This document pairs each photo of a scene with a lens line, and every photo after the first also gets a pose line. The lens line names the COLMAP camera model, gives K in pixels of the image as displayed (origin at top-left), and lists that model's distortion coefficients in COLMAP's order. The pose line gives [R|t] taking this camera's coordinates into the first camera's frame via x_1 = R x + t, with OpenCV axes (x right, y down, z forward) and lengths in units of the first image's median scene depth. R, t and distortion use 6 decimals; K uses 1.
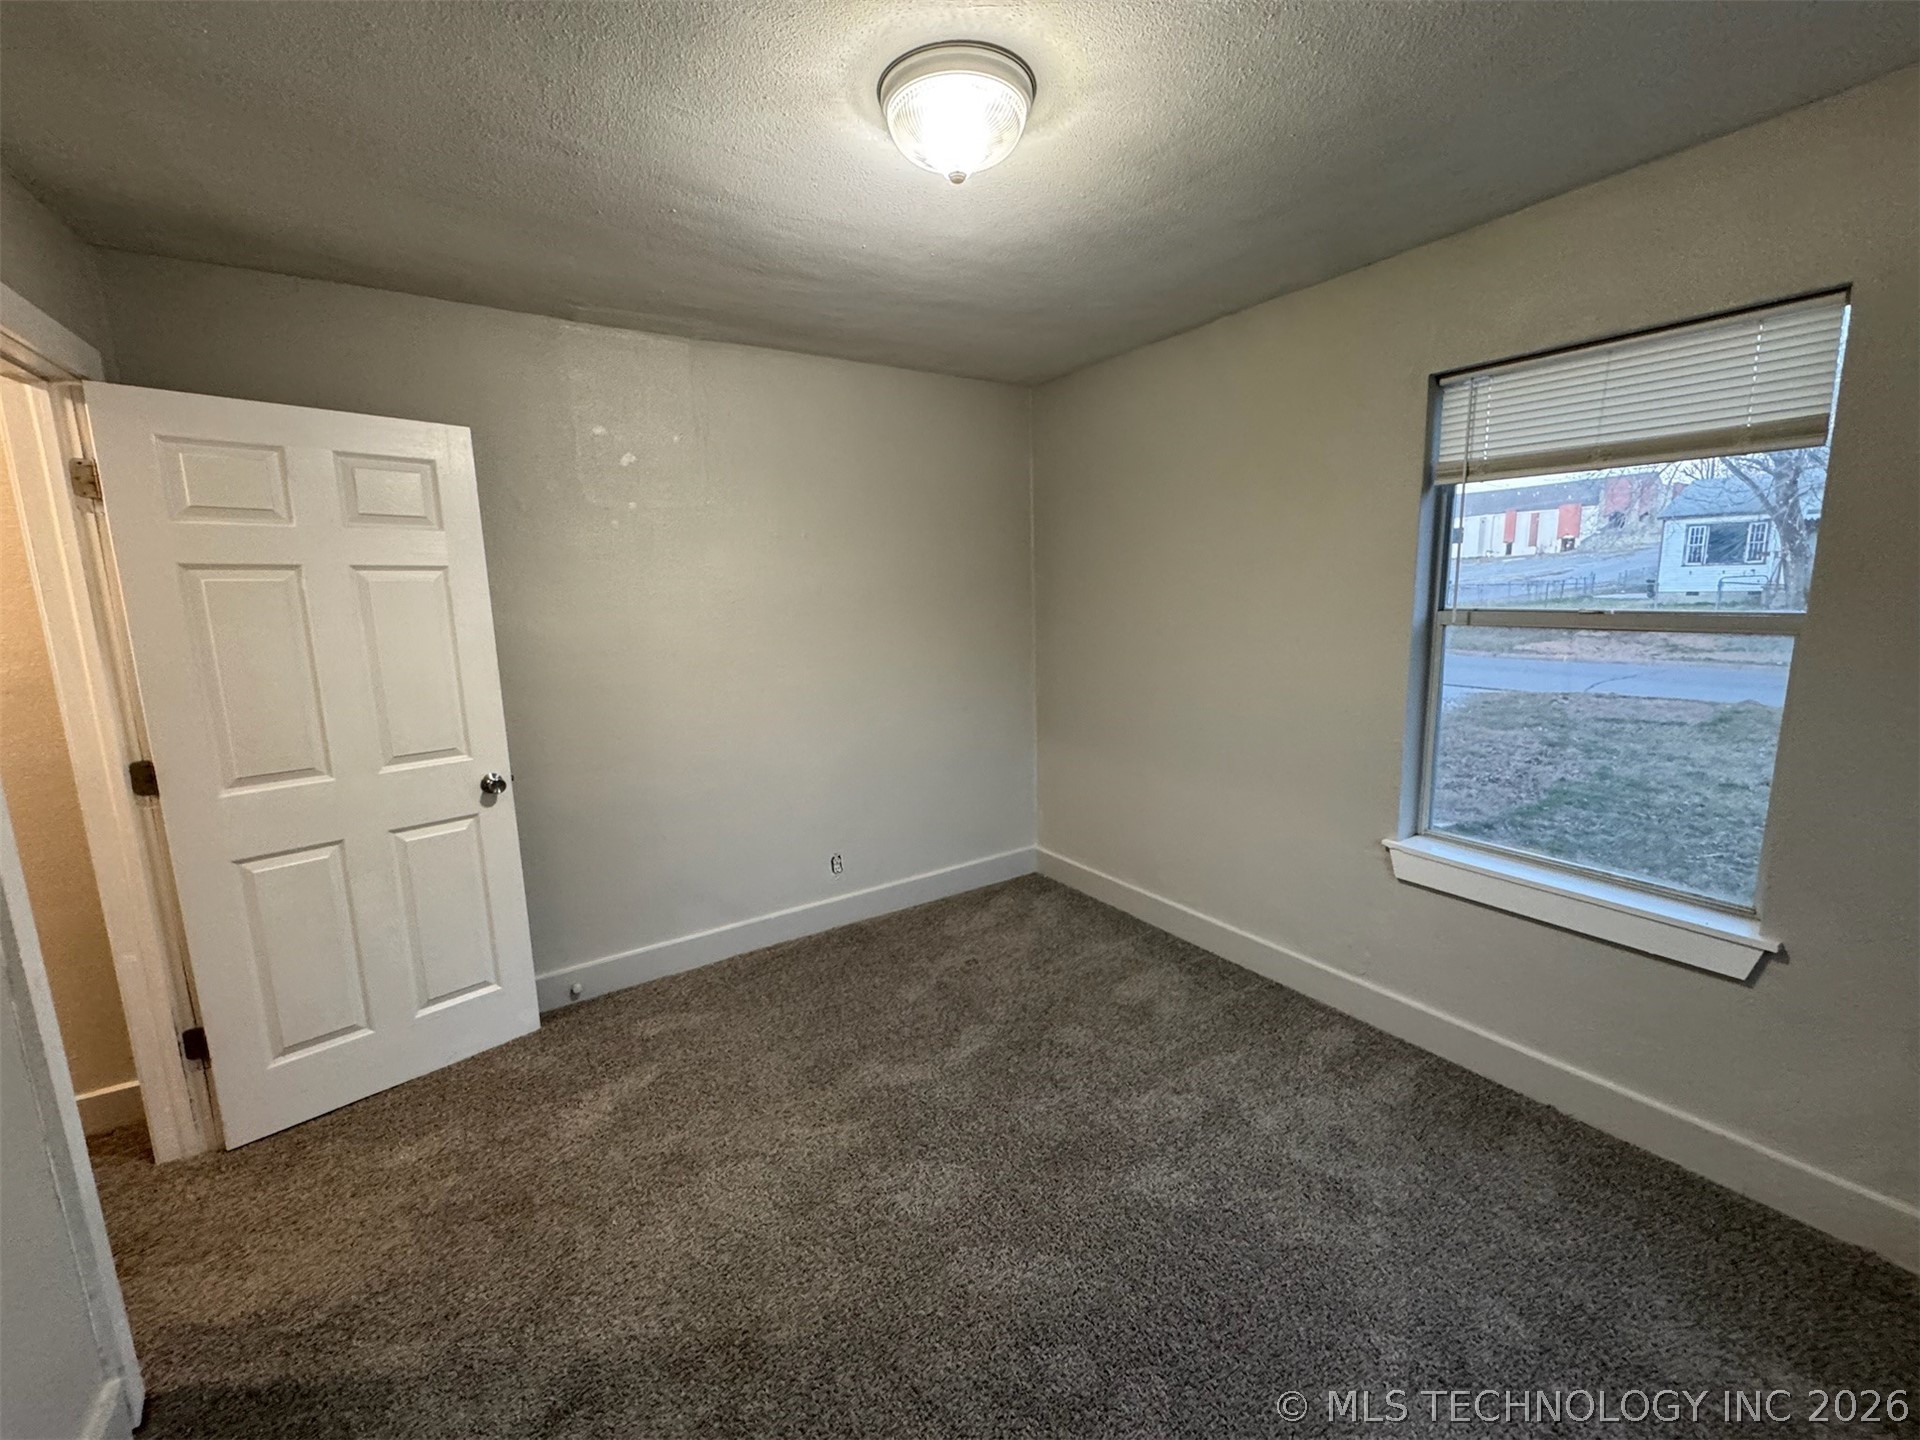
lens RADIAL K [[769.7, 0, 961.8], [0, 769.7, 717.5], [0, 0, 1]] dist [-0.002268, -0.000282]
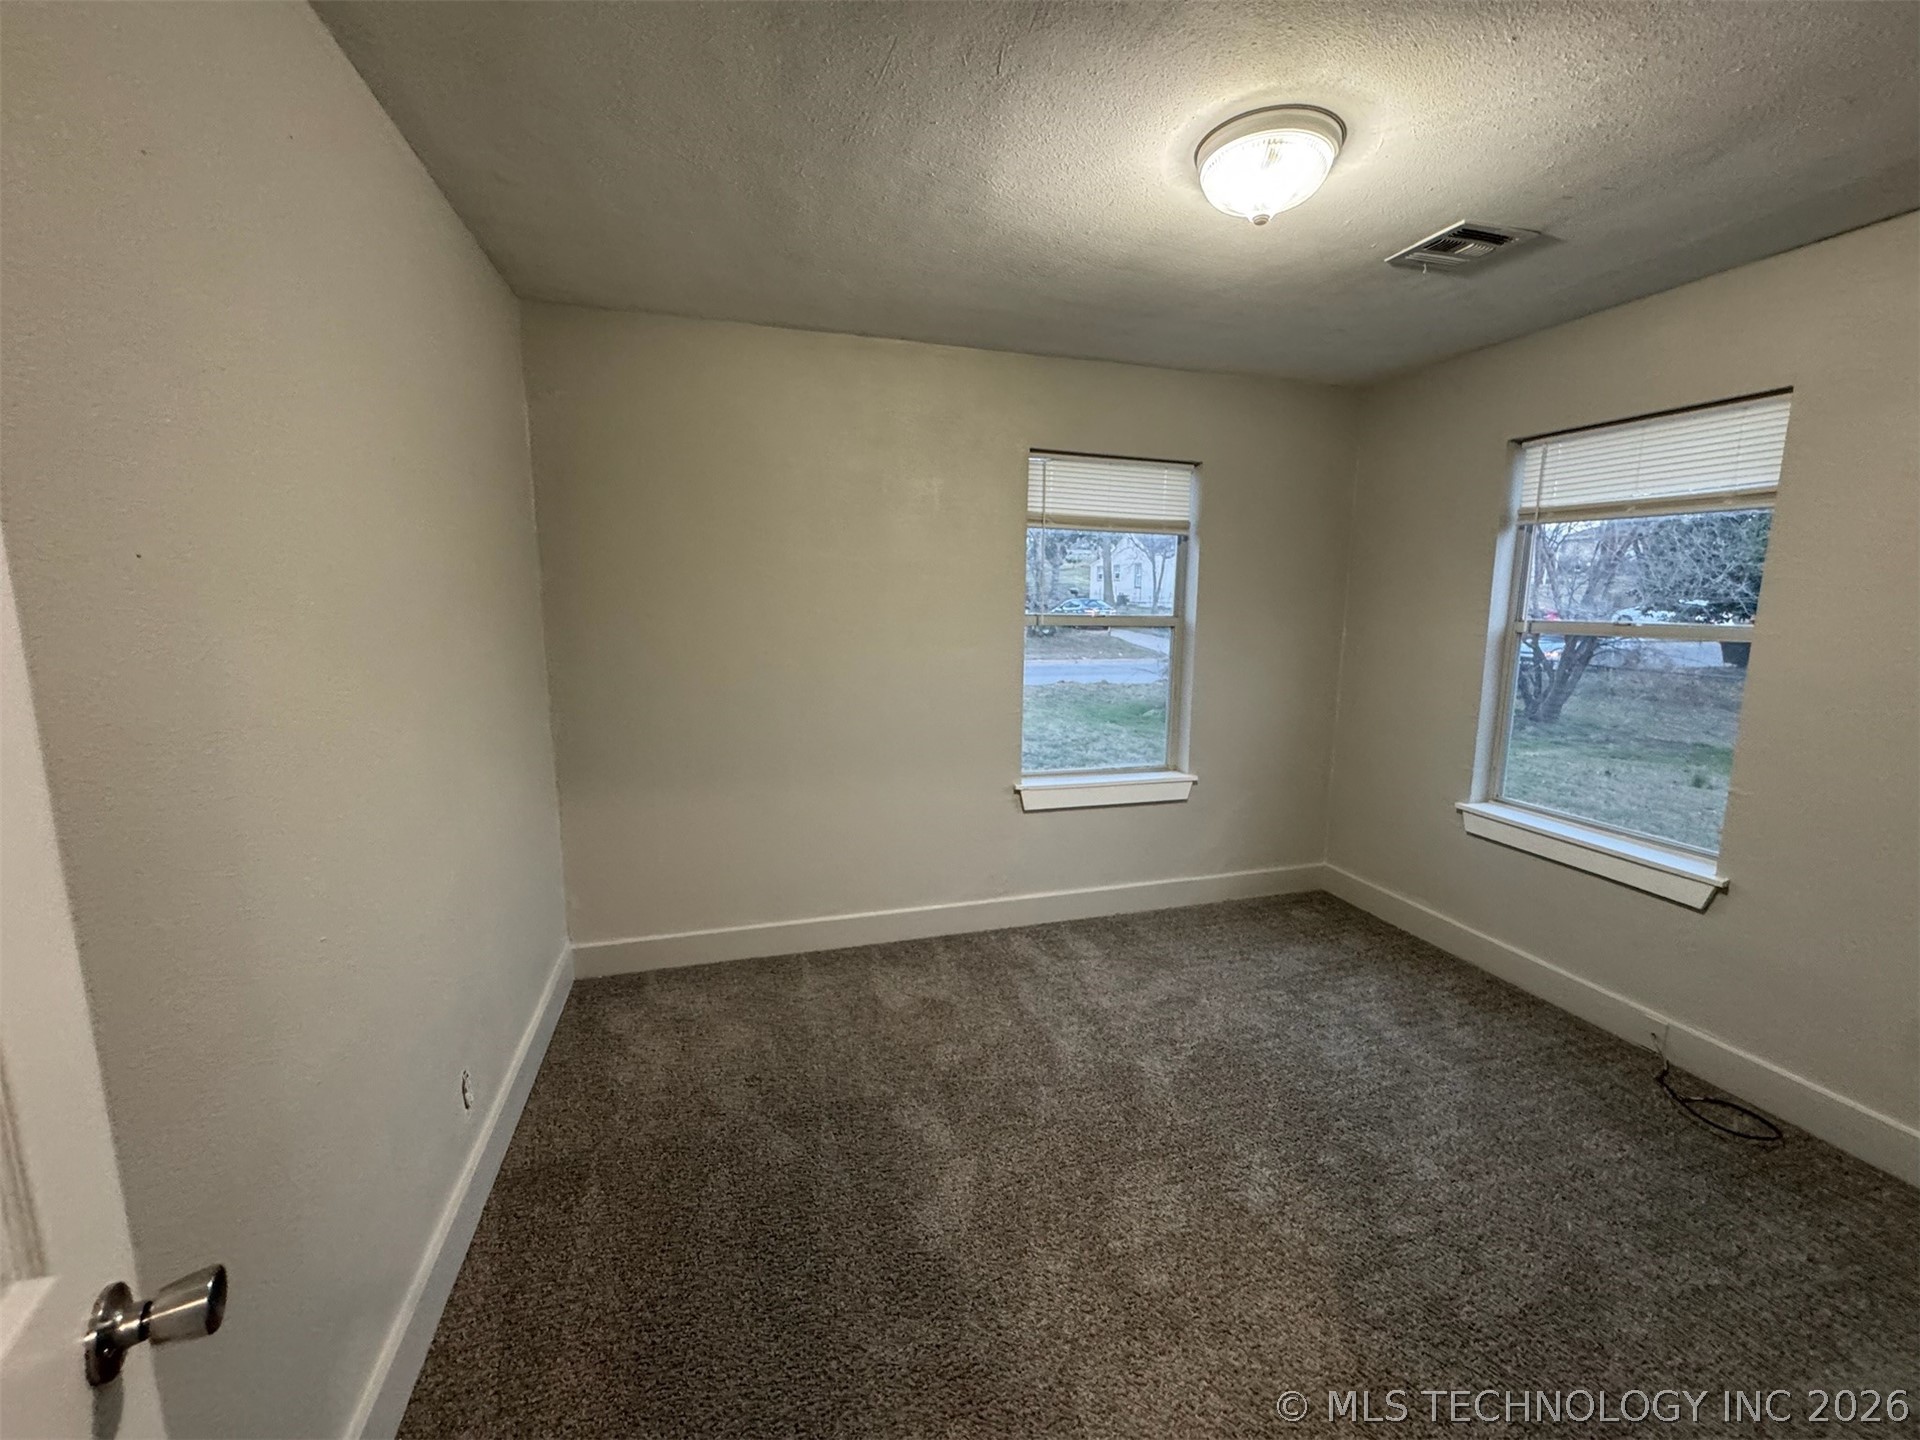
lens RADIAL K [[764.9, 0, 962.5], [0, 764.9, 723.5], [0, 0, 1]] dist [-0.000248, 0.000293]
pose [[0.288324, -0.122756, 0.949632, -0.828948], [0.142697, 0.986182, 0.084155, -0.084252], [-0.946840, 0.111246, 0.301857, 0.757115]]
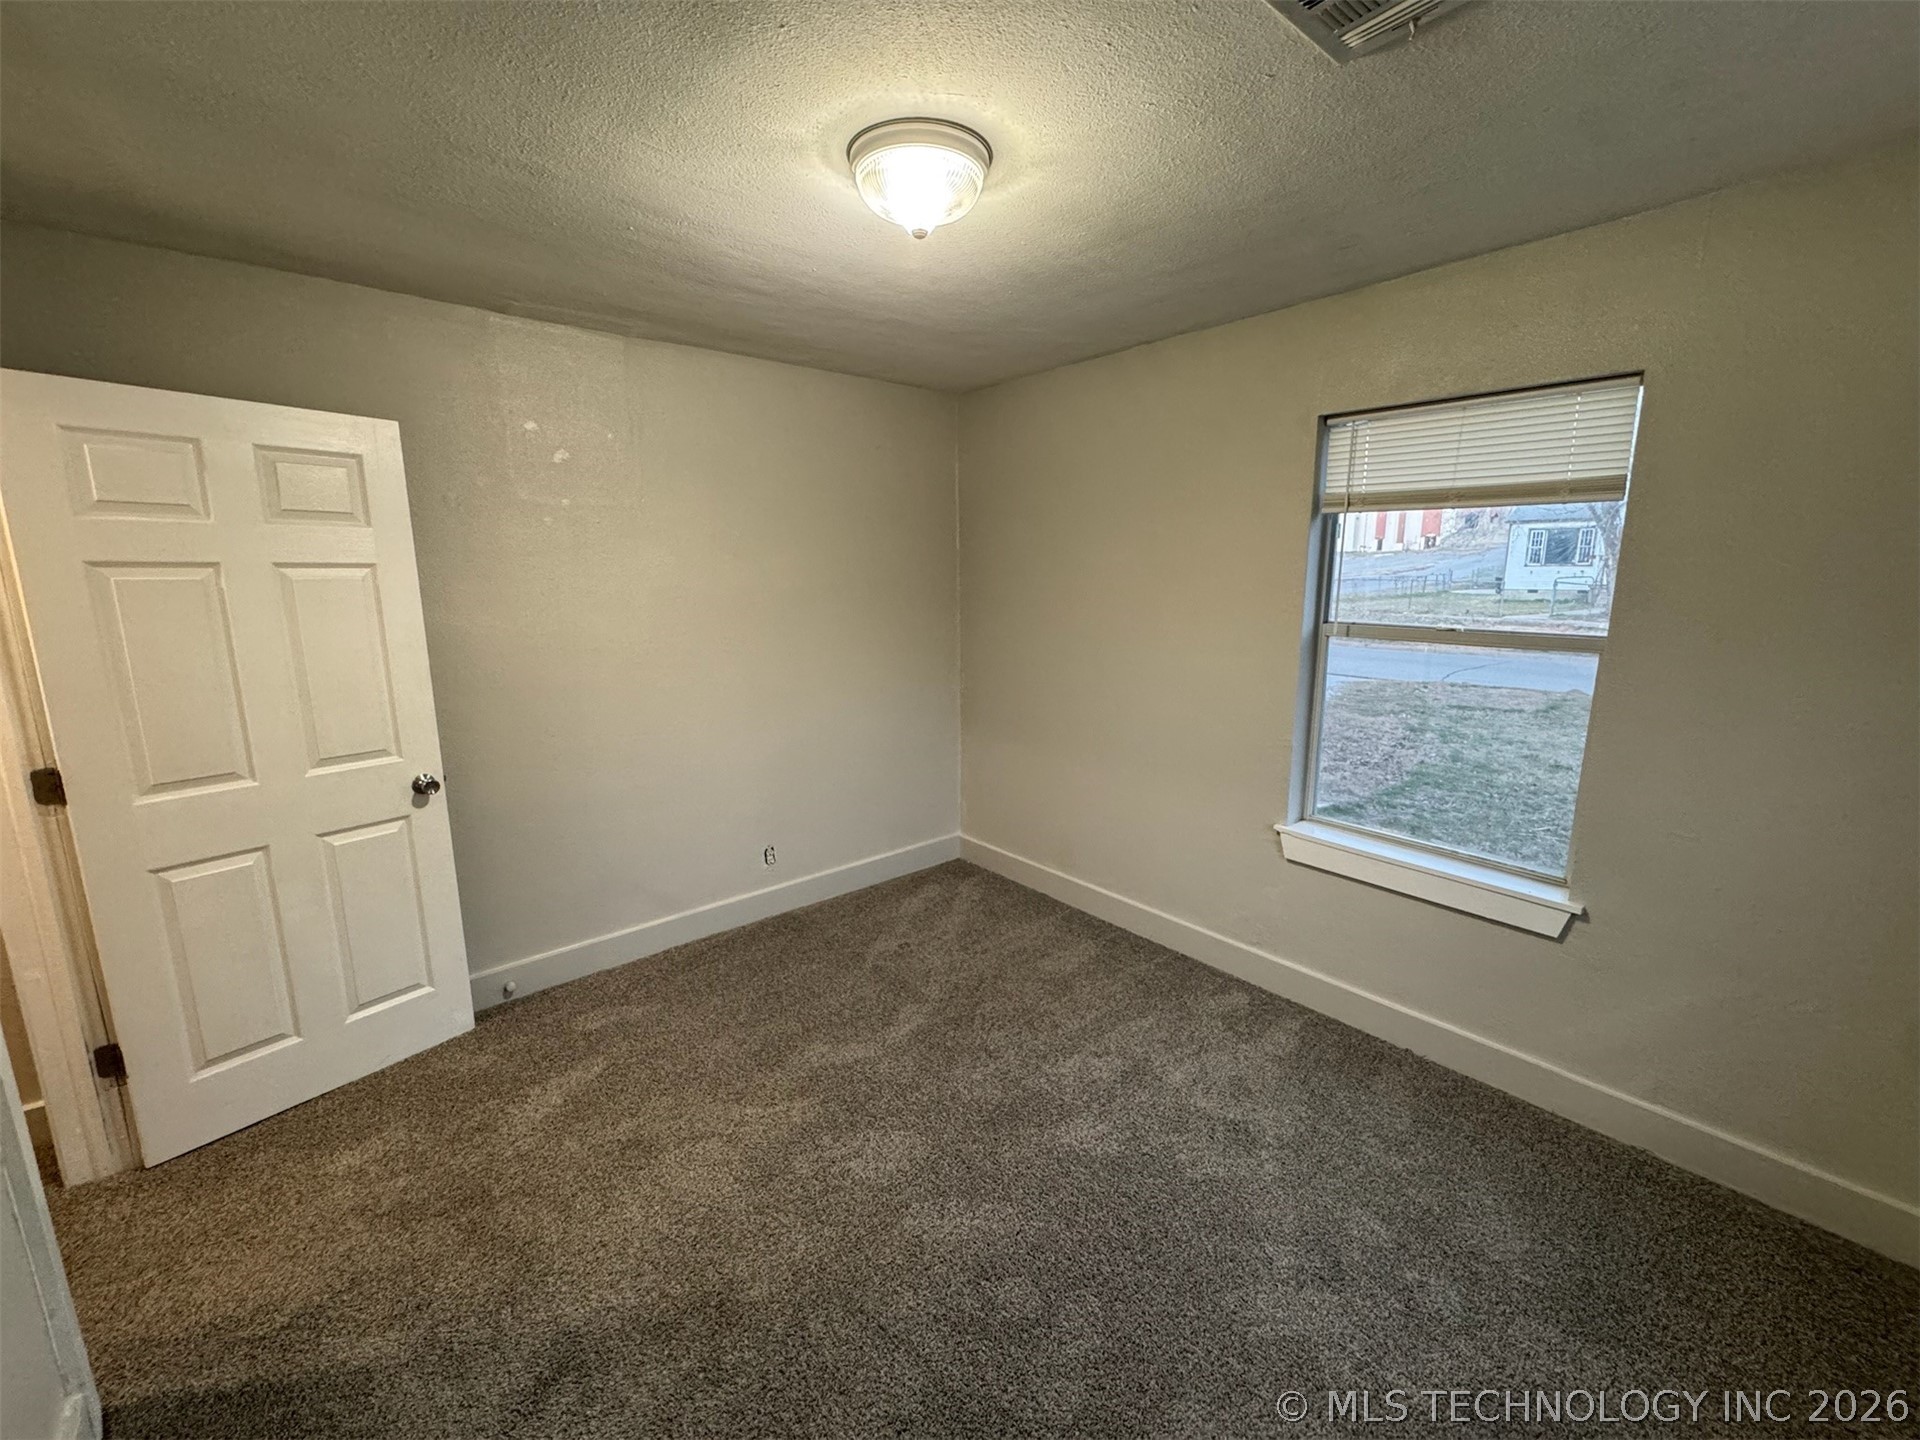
lens RADIAL K [[769.7, 0, 961.8], [0, 769.7, 717.5], [0, 0, 1]] dist [-0.002268, -0.000282]
pose [[0.992437, -0.001006, 0.122748, -0.053375], [-0.001697, 0.999758, 0.021917, -0.025774], [-0.122740, -0.021959, 0.992196, -0.070089]]
